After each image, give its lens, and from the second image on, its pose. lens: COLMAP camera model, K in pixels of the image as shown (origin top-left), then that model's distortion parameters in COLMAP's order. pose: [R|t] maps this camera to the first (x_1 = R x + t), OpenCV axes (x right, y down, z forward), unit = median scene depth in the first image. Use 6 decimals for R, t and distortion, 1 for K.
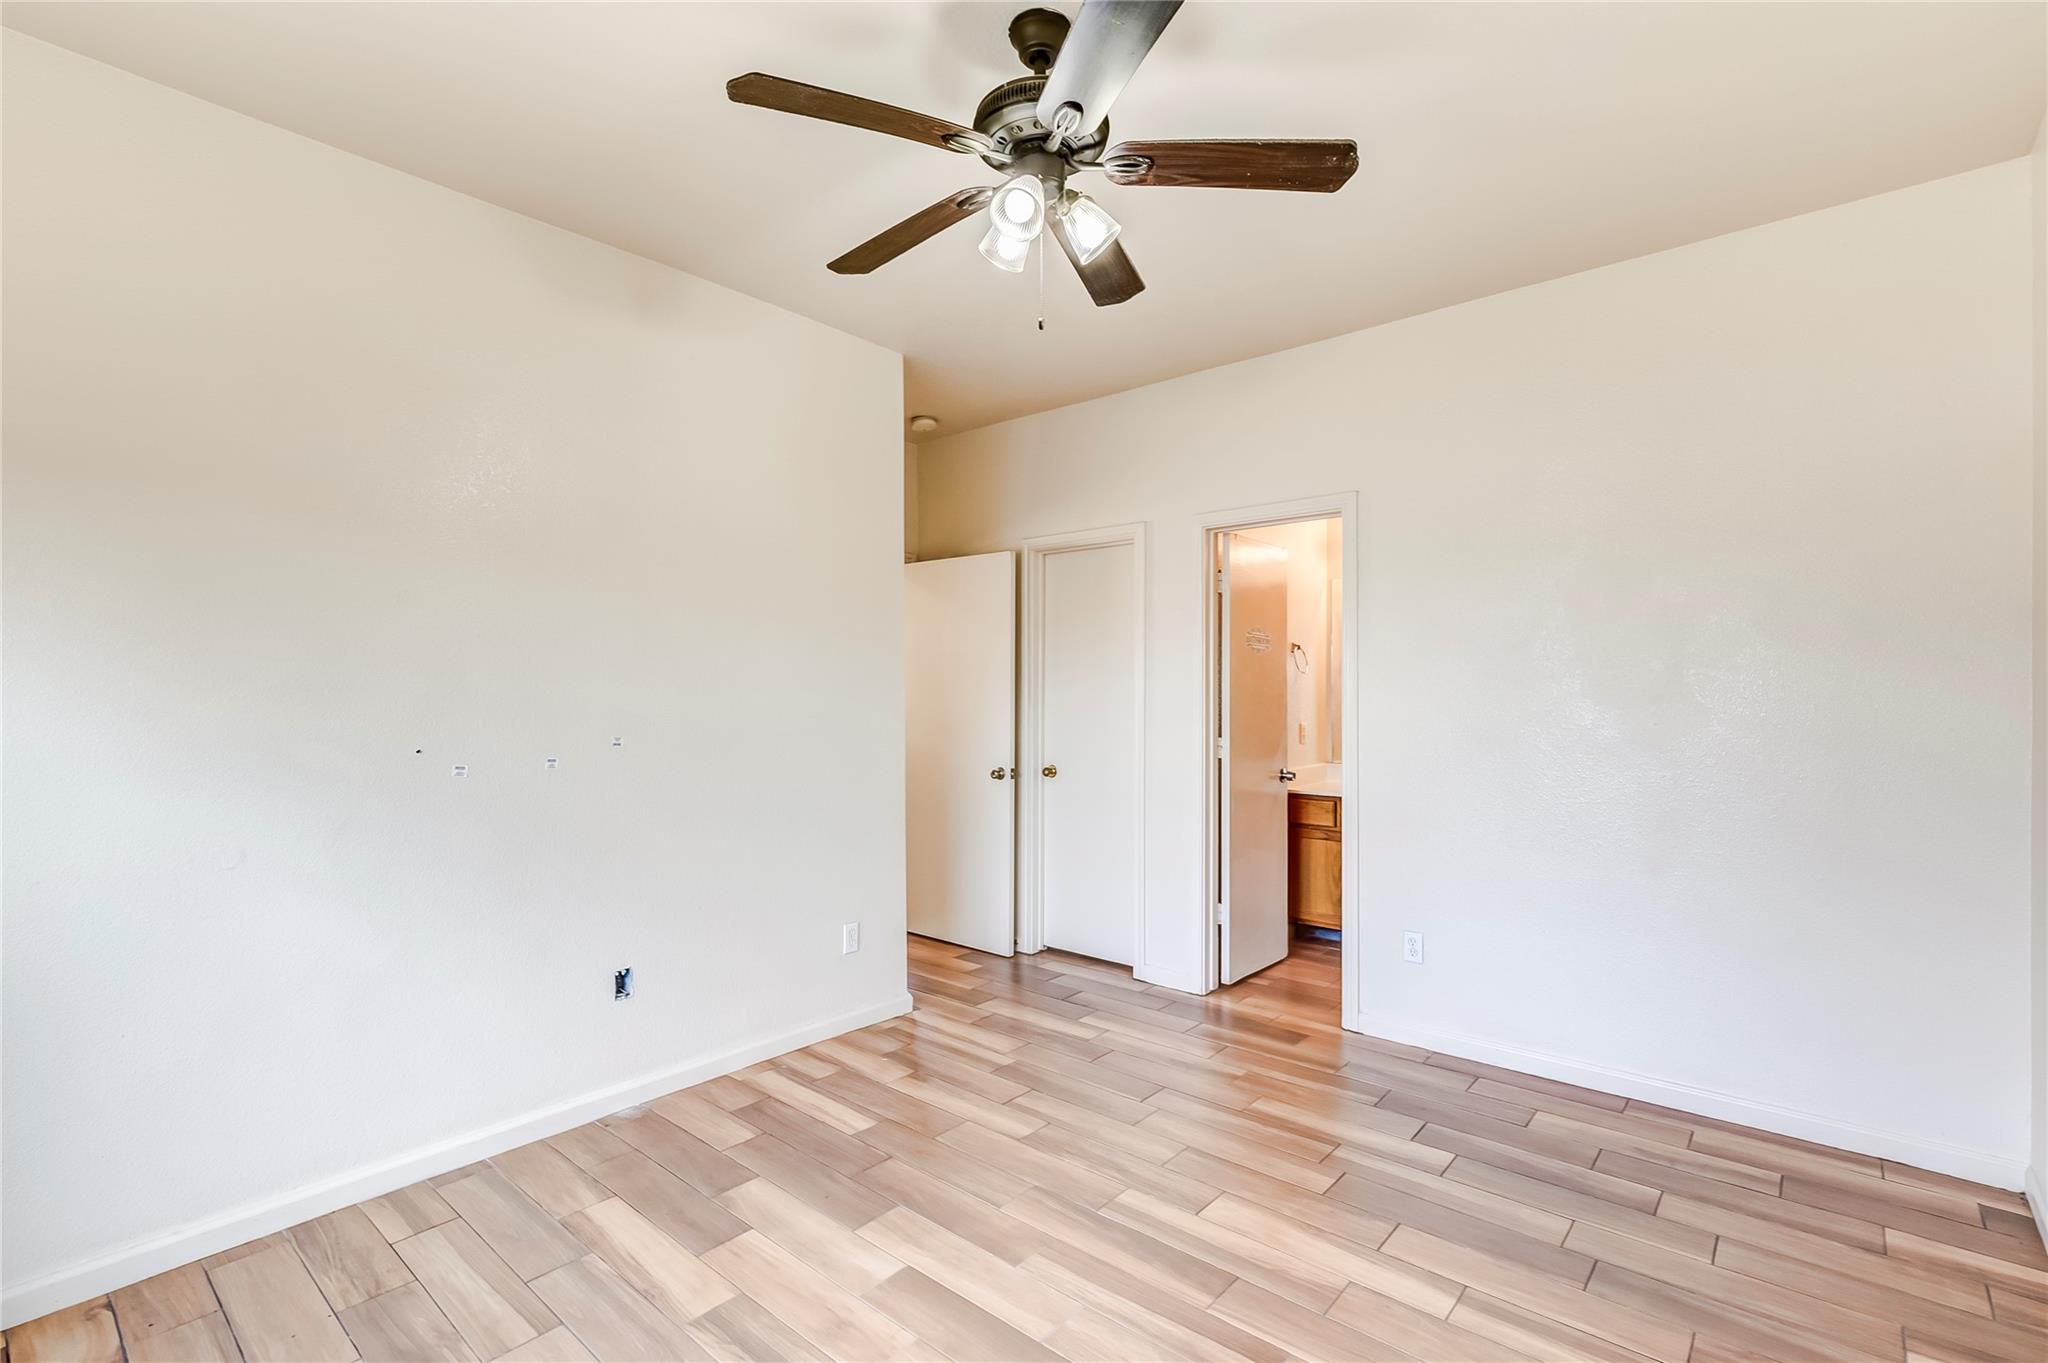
lens RADIAL K [[932.3, 0, 1008.3], [0, 932.3, 682.8], [0, 0, 1]] dist [0.006710, -0.003079]
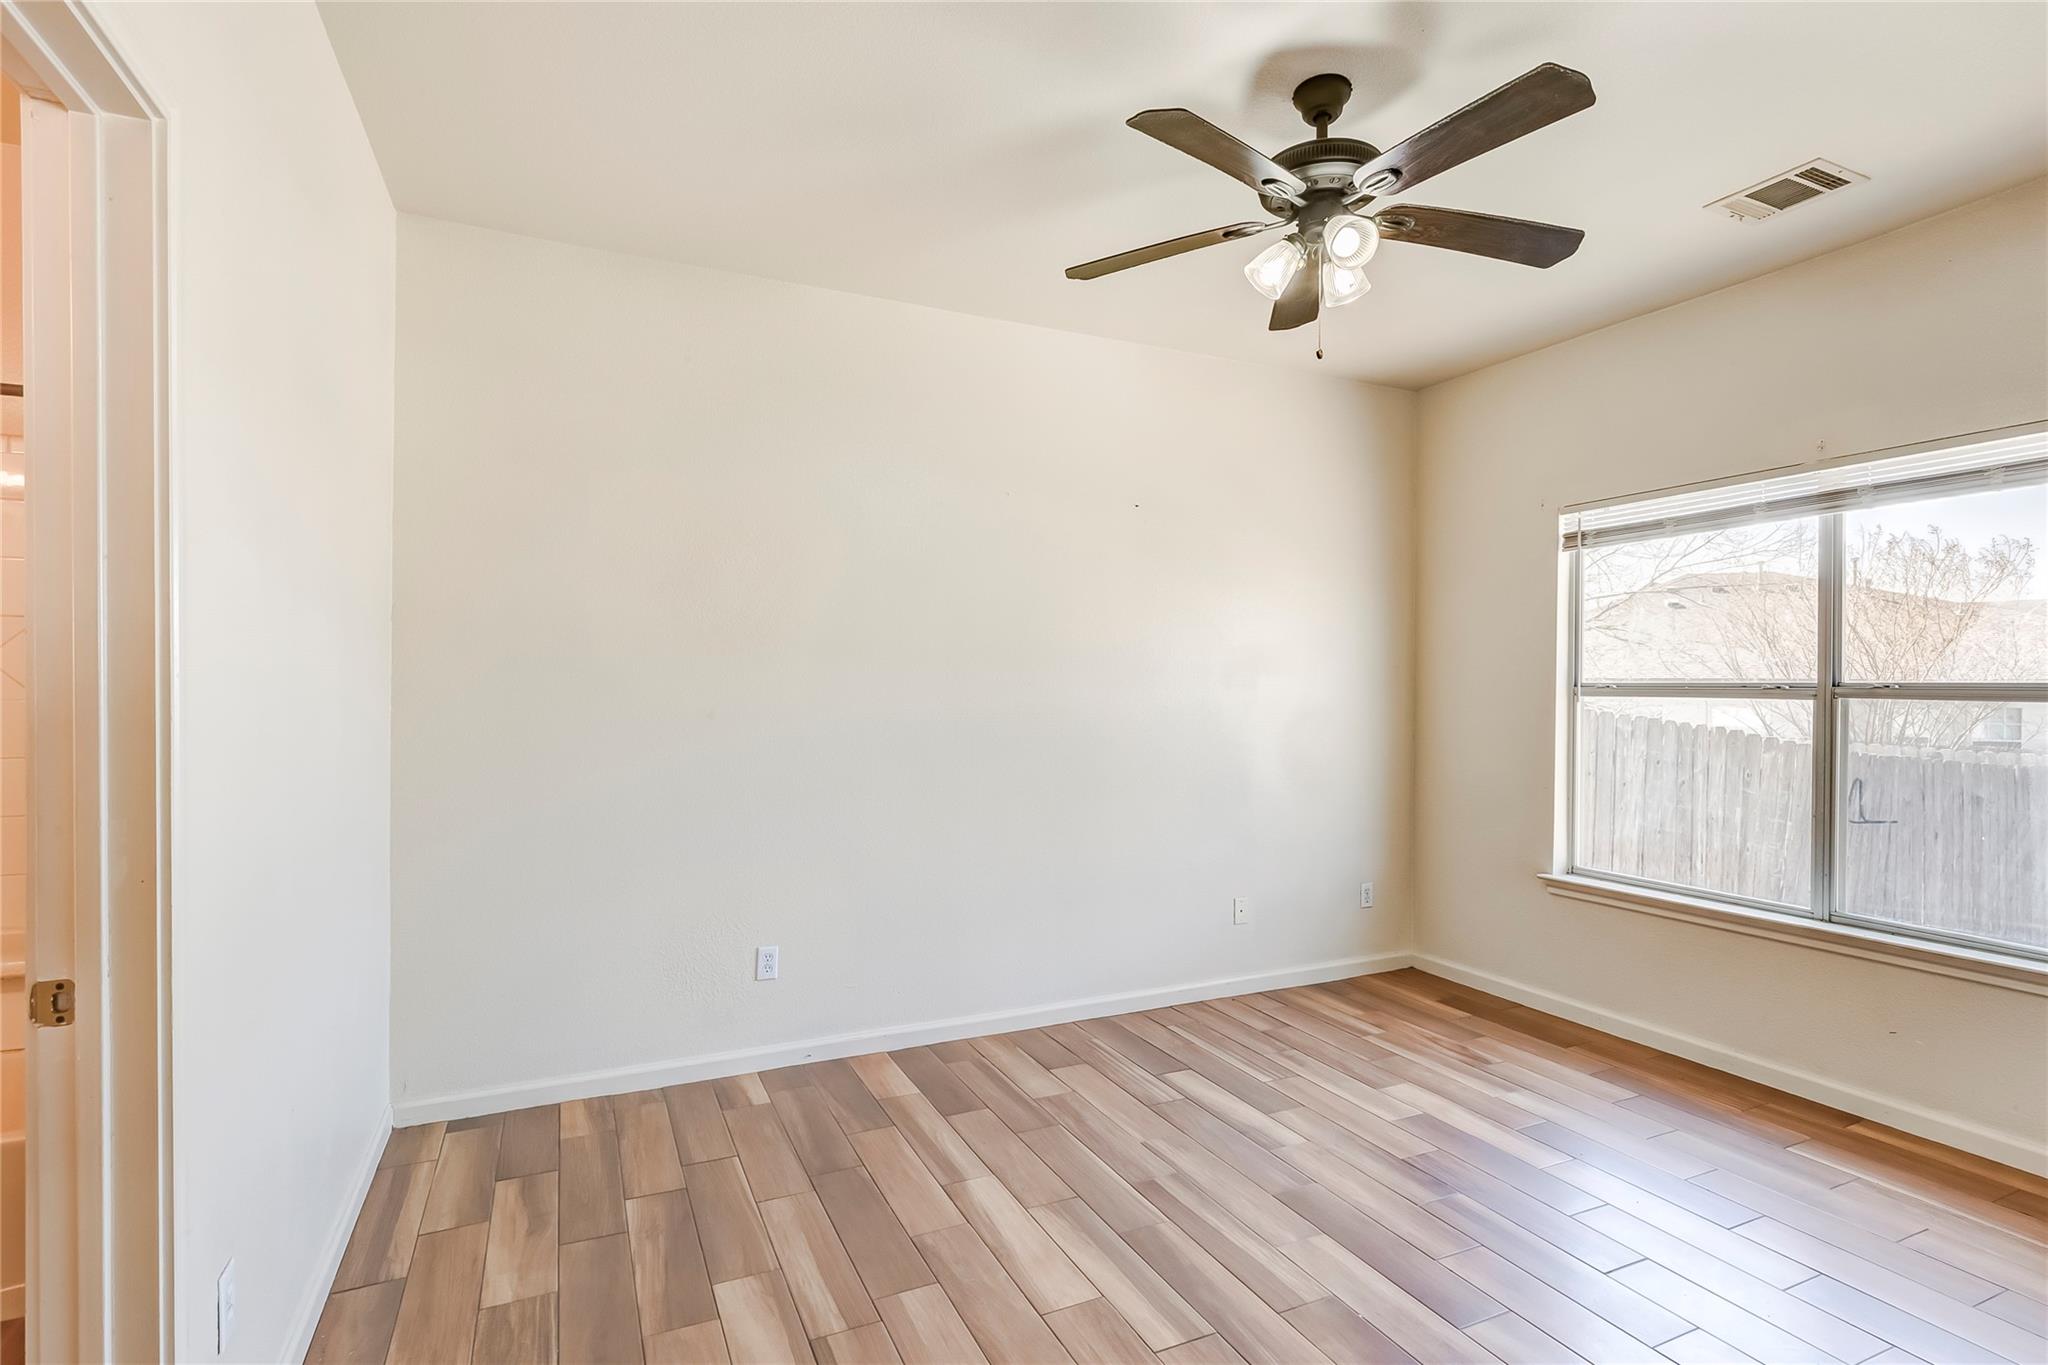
lens RADIAL K [[996.1, 0, 1017.8], [0, 996.1, 693.4], [0, 0, 1]] dist [-0.000953, -0.000584]
pose [[-0.914335, -0.000994, 0.404957, -0.082825], [-0.003952, 0.999971, -0.006470, 0.018709], [-0.404939, -0.007516, -0.914313, 1.587255]]
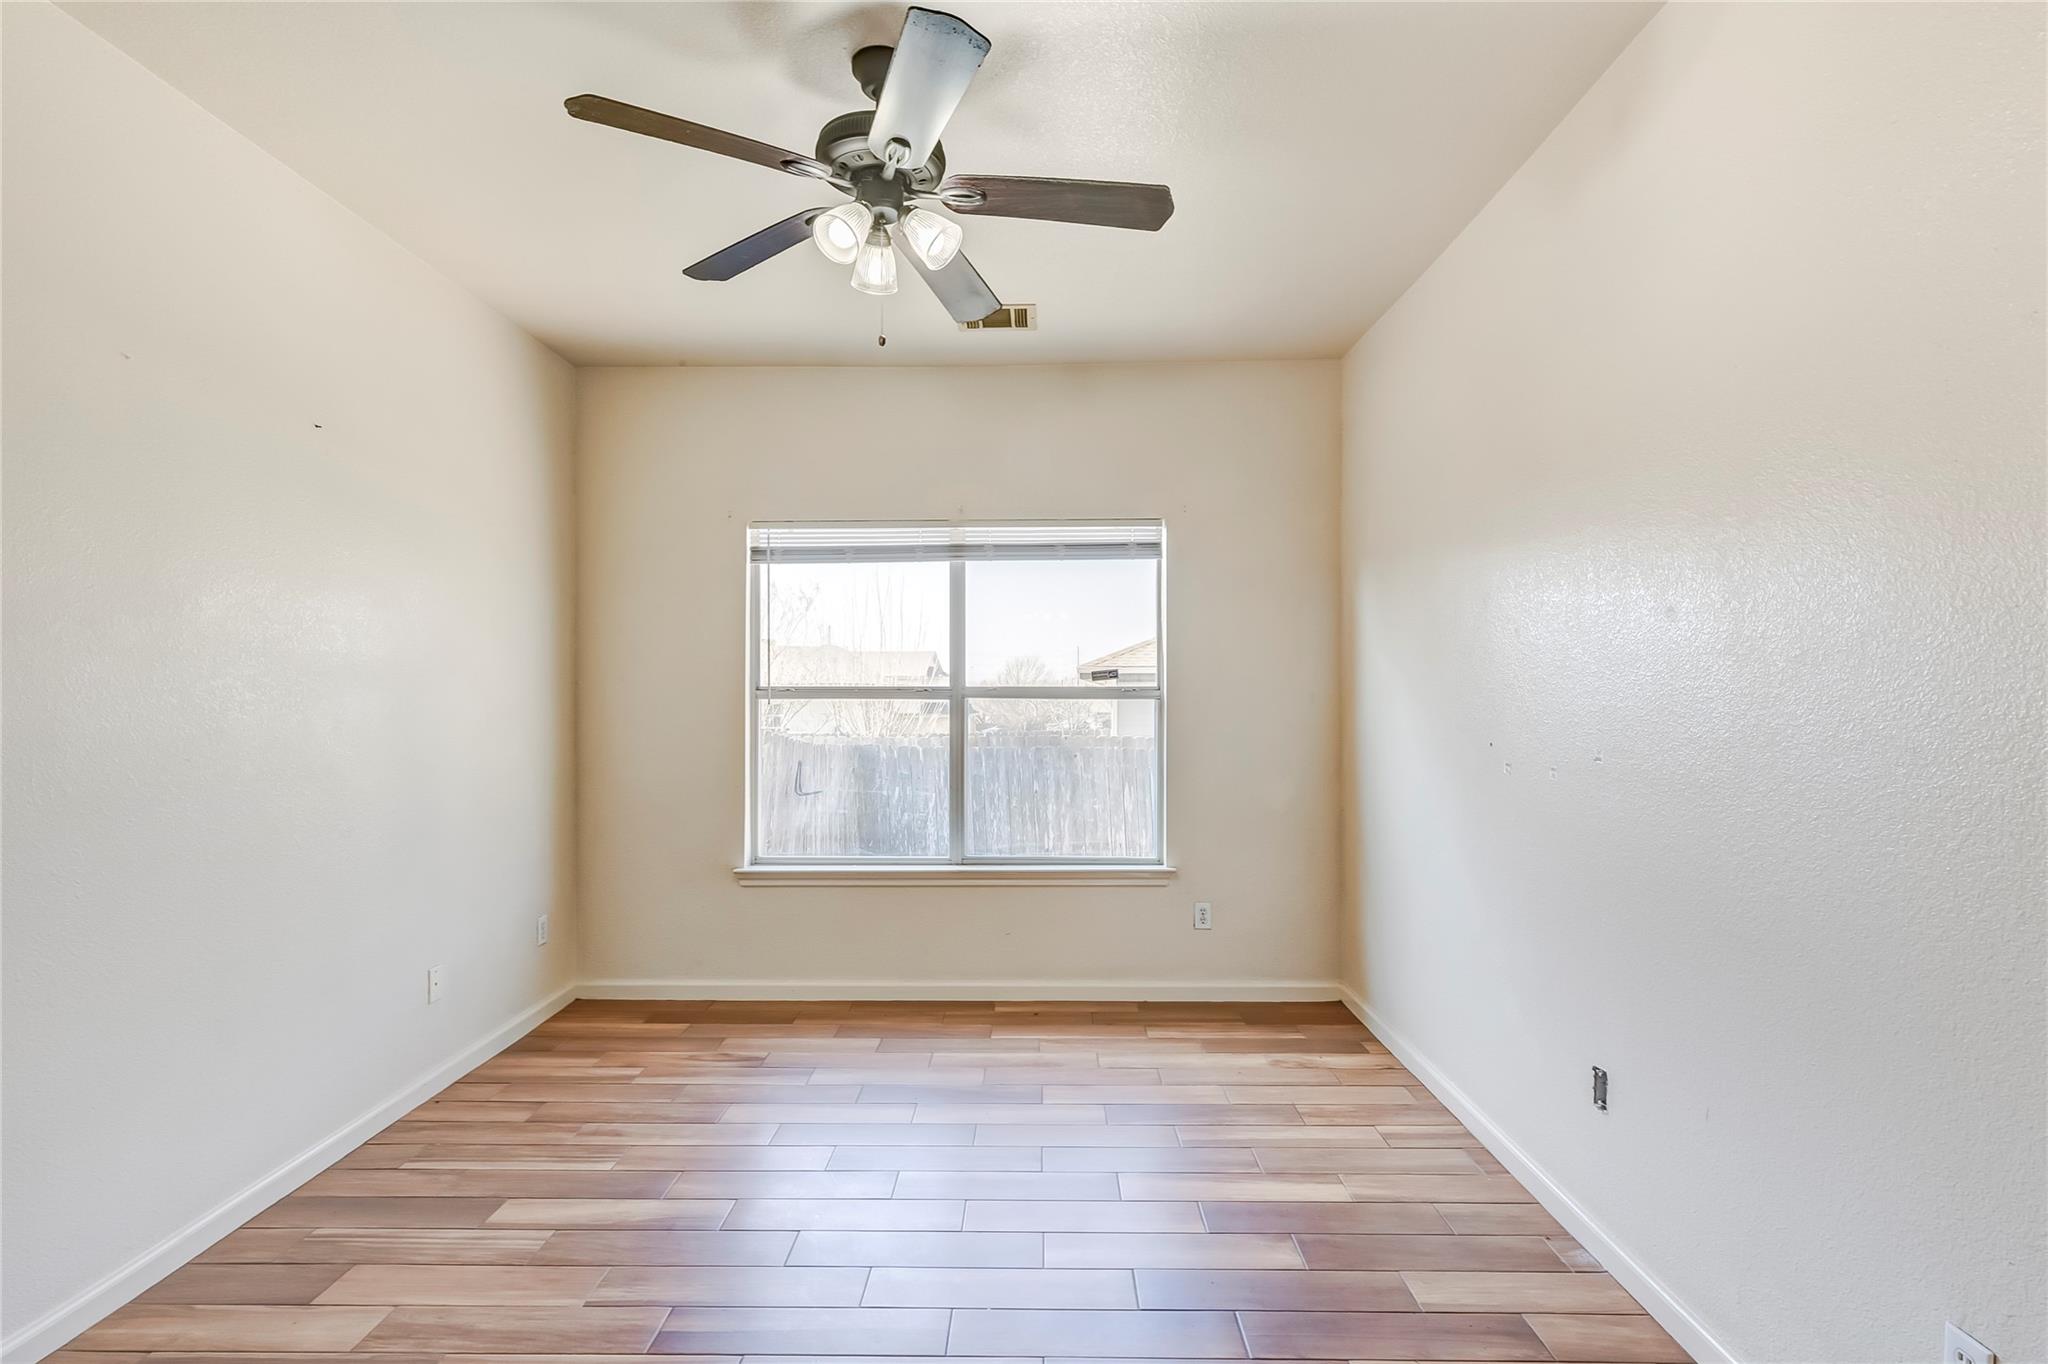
lens RADIAL K [[996.1, 0, 1036.5], [0, 996.1, 695.0], [0, 0, 1]] dist [-0.000953, -0.000584]
pose [[-0.757009, 0.008364, -0.653351, 0.453341], [0.012877, 0.999915, -0.002118, 0.012612], [0.653277, -0.010016, -0.757053, 1.400719]]
